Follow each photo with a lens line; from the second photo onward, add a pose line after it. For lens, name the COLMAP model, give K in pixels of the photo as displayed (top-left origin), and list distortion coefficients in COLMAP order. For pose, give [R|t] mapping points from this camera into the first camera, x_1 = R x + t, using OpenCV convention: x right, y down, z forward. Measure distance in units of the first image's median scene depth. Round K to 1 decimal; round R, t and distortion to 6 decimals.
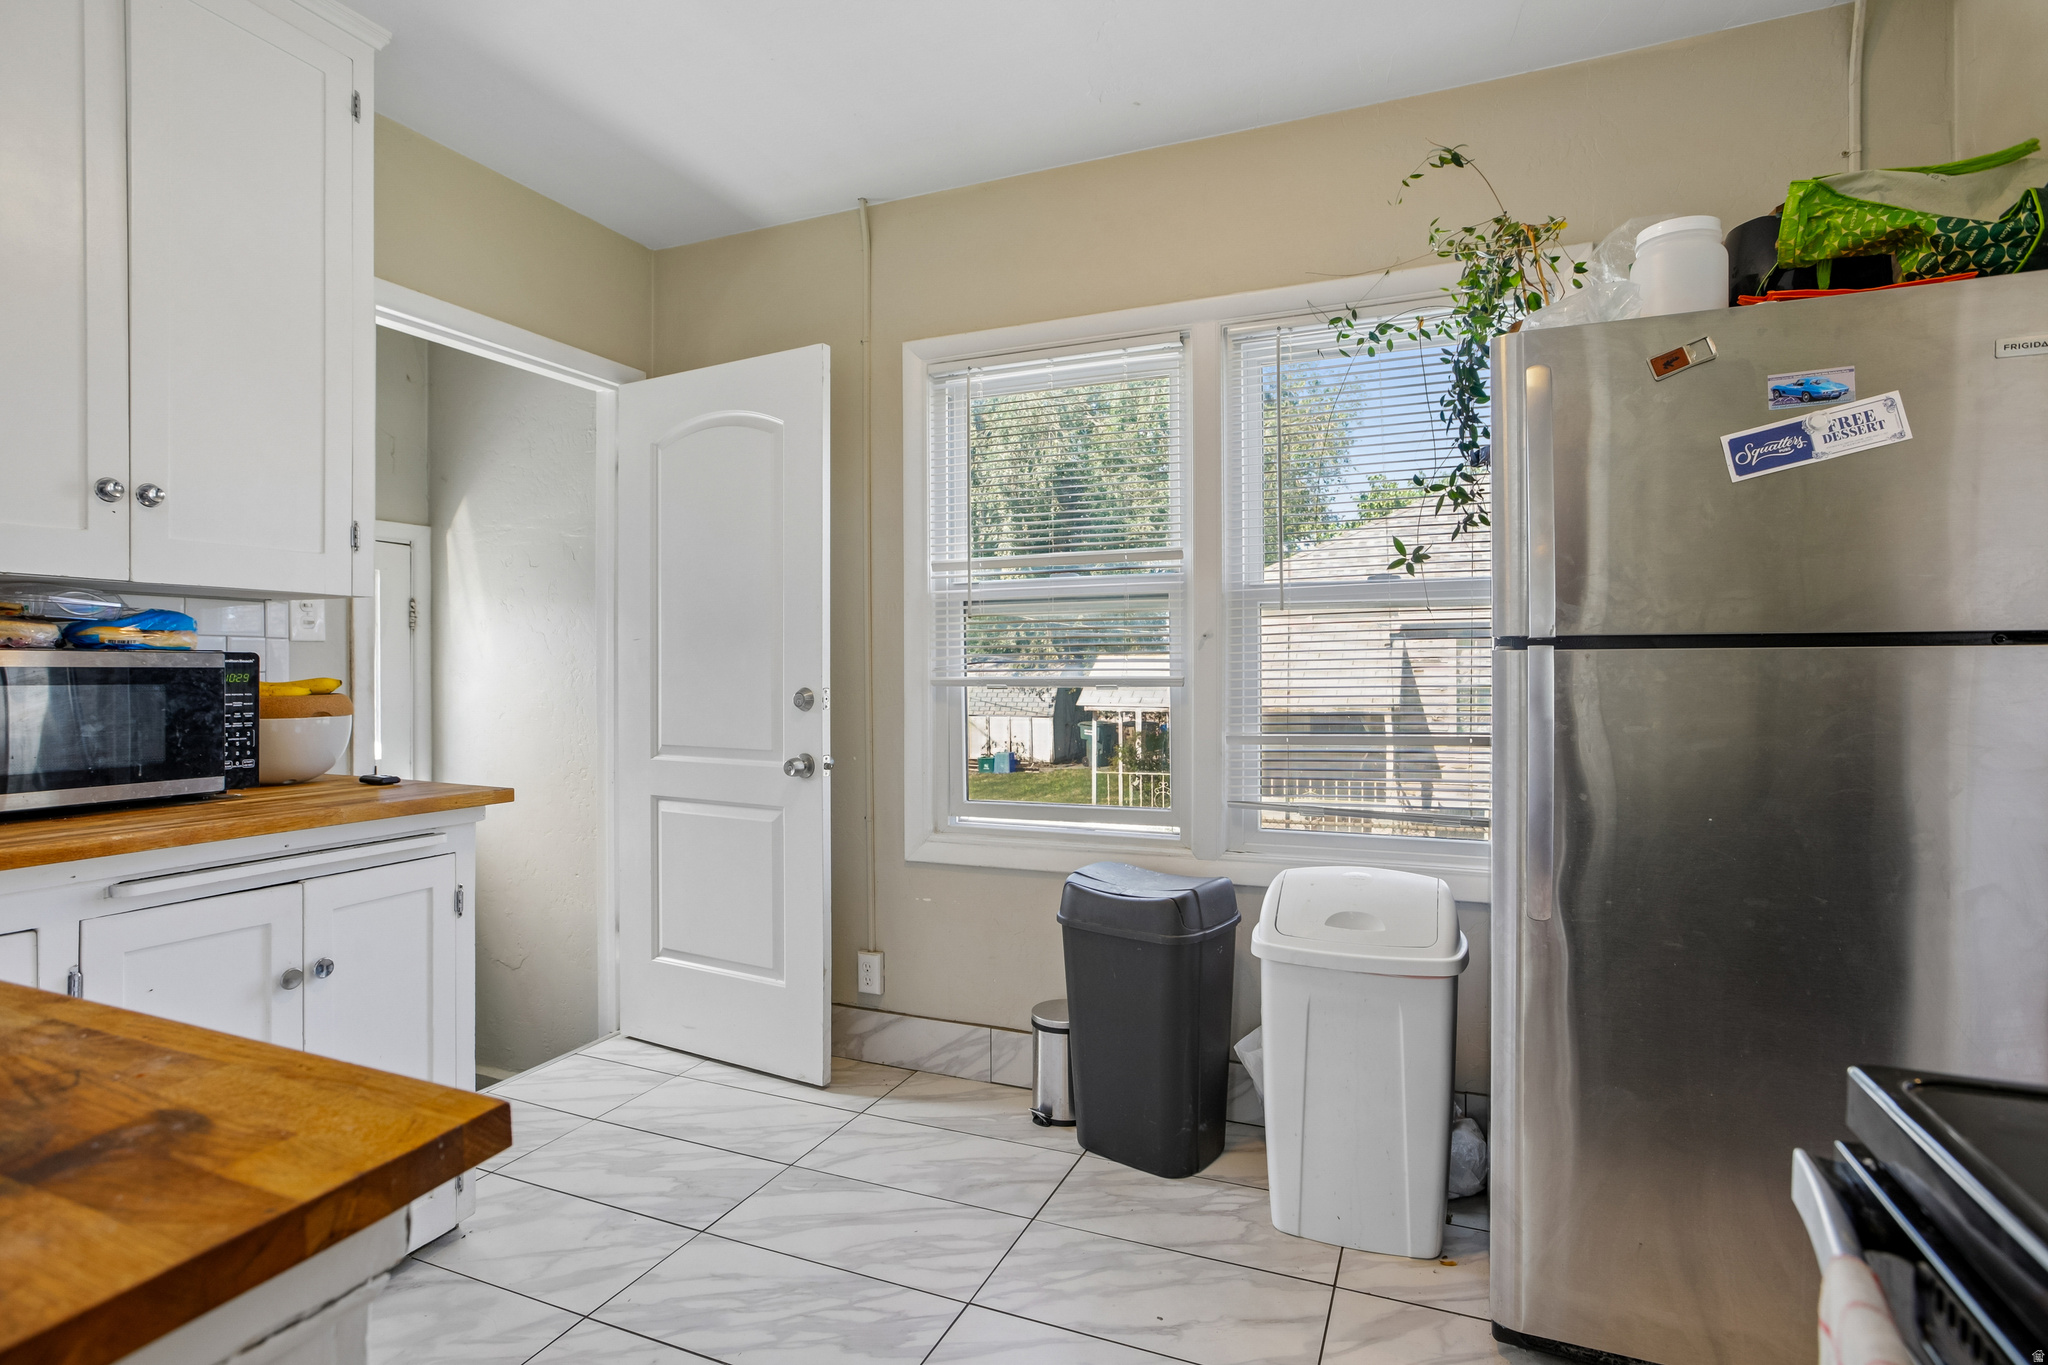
lens RADIAL K [[1005.7, 0, 1021.2], [0, 1005.7, 671.4], [0, 0, 1]] dist [-0.027802, 0.013224]
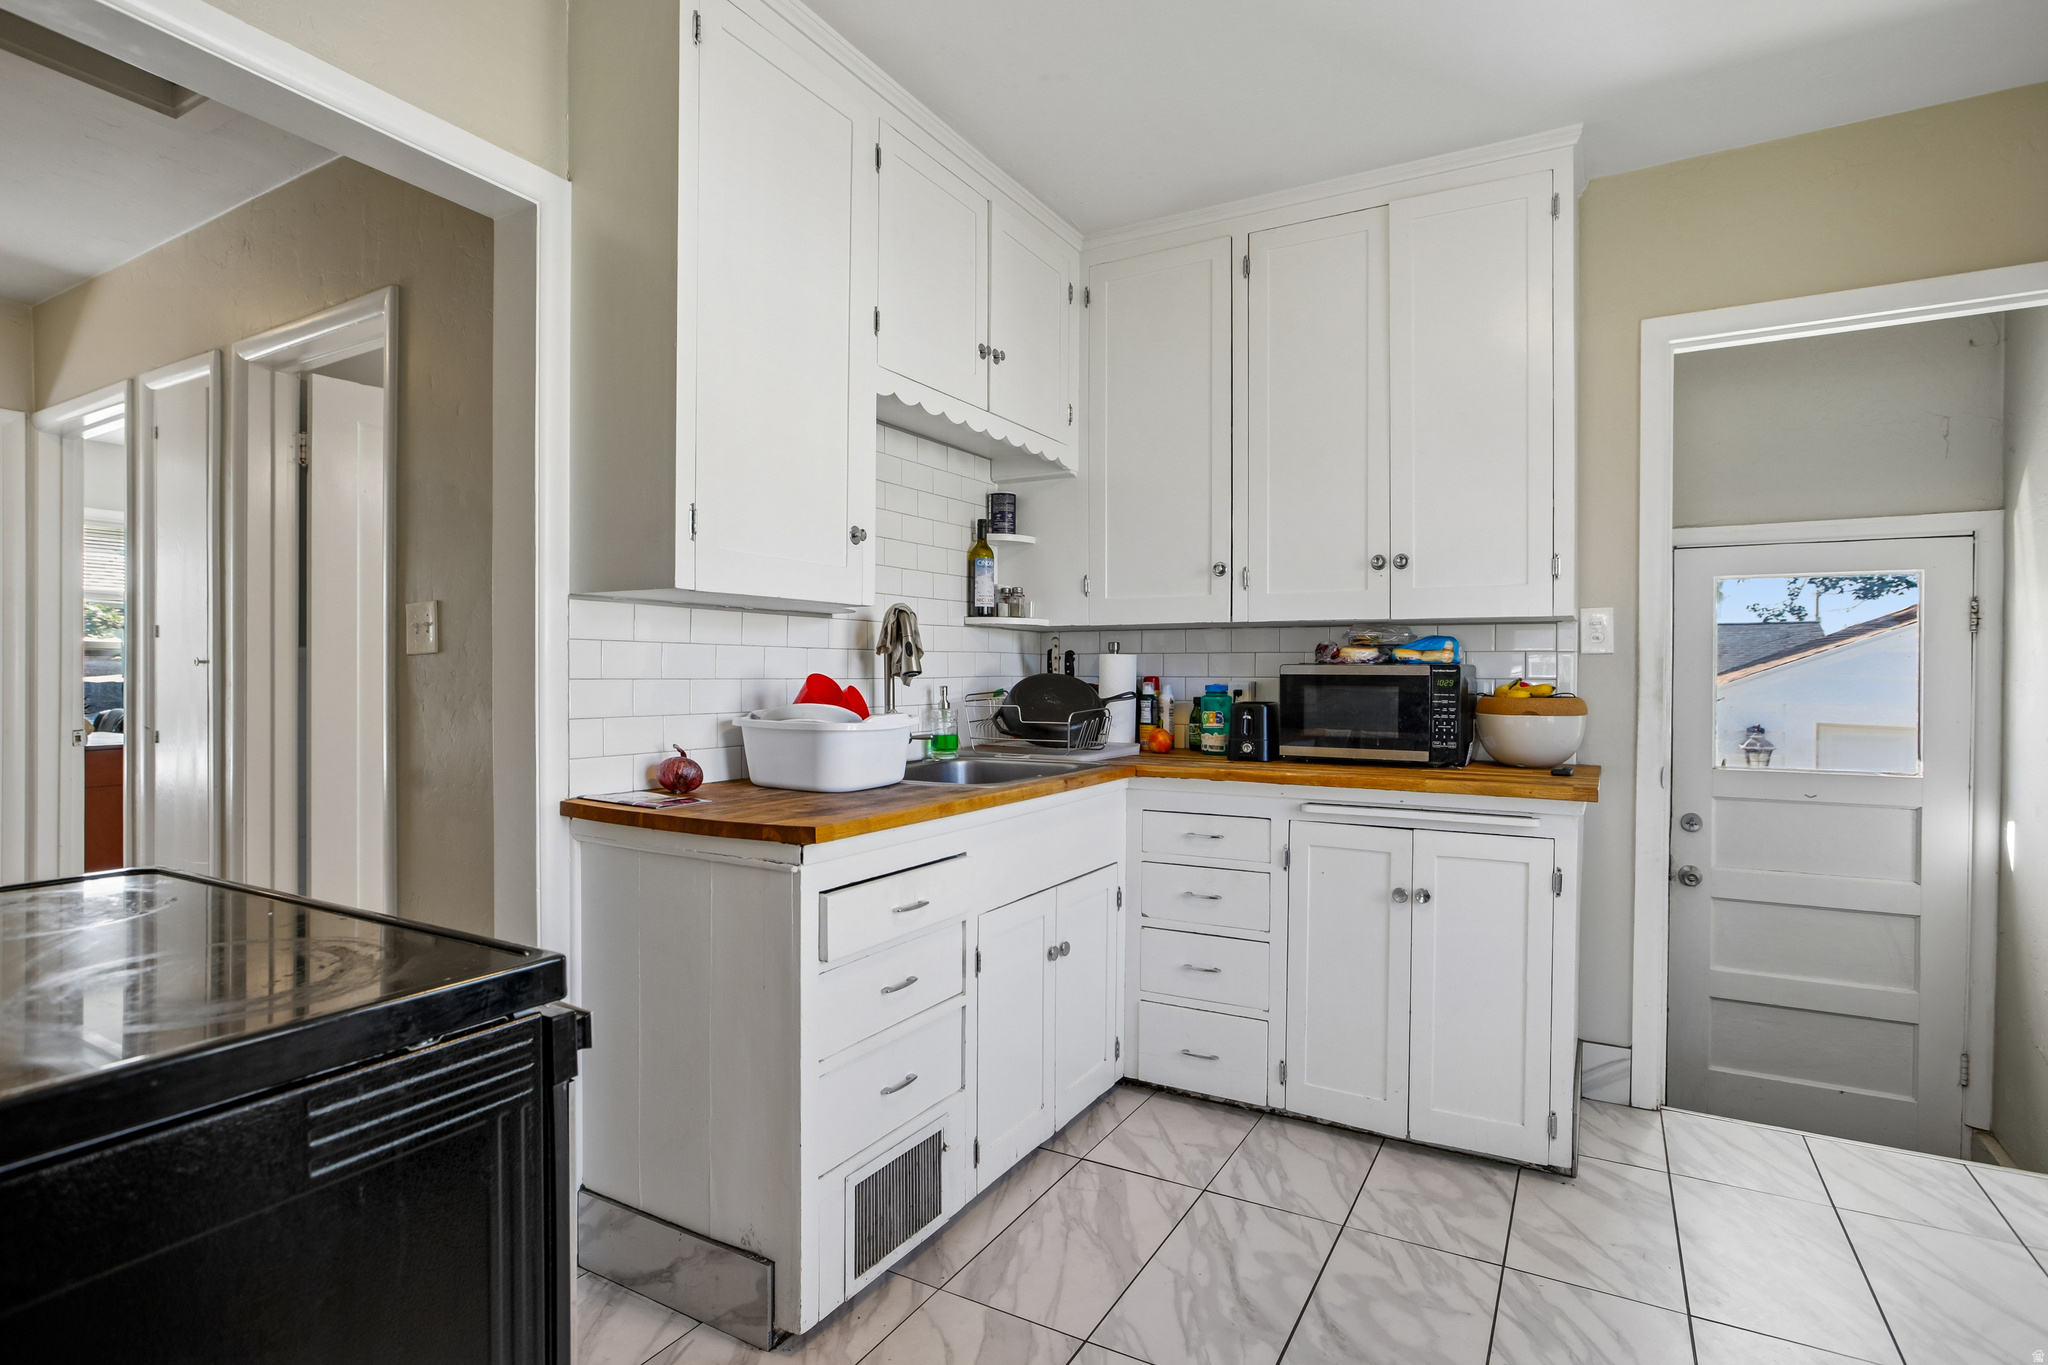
lens RADIAL K [[1005.7, 0, 1029.9], [0, 1005.7, 686.1], [0, 0, 1]] dist [-0.027802, 0.013224]
pose [[-0.094441, 0.010247, -0.995478, 0.670595], [-0.005462, 0.999927, 0.010811, -0.001128], [0.995515, 0.006458, -0.094378, 0.555876]]
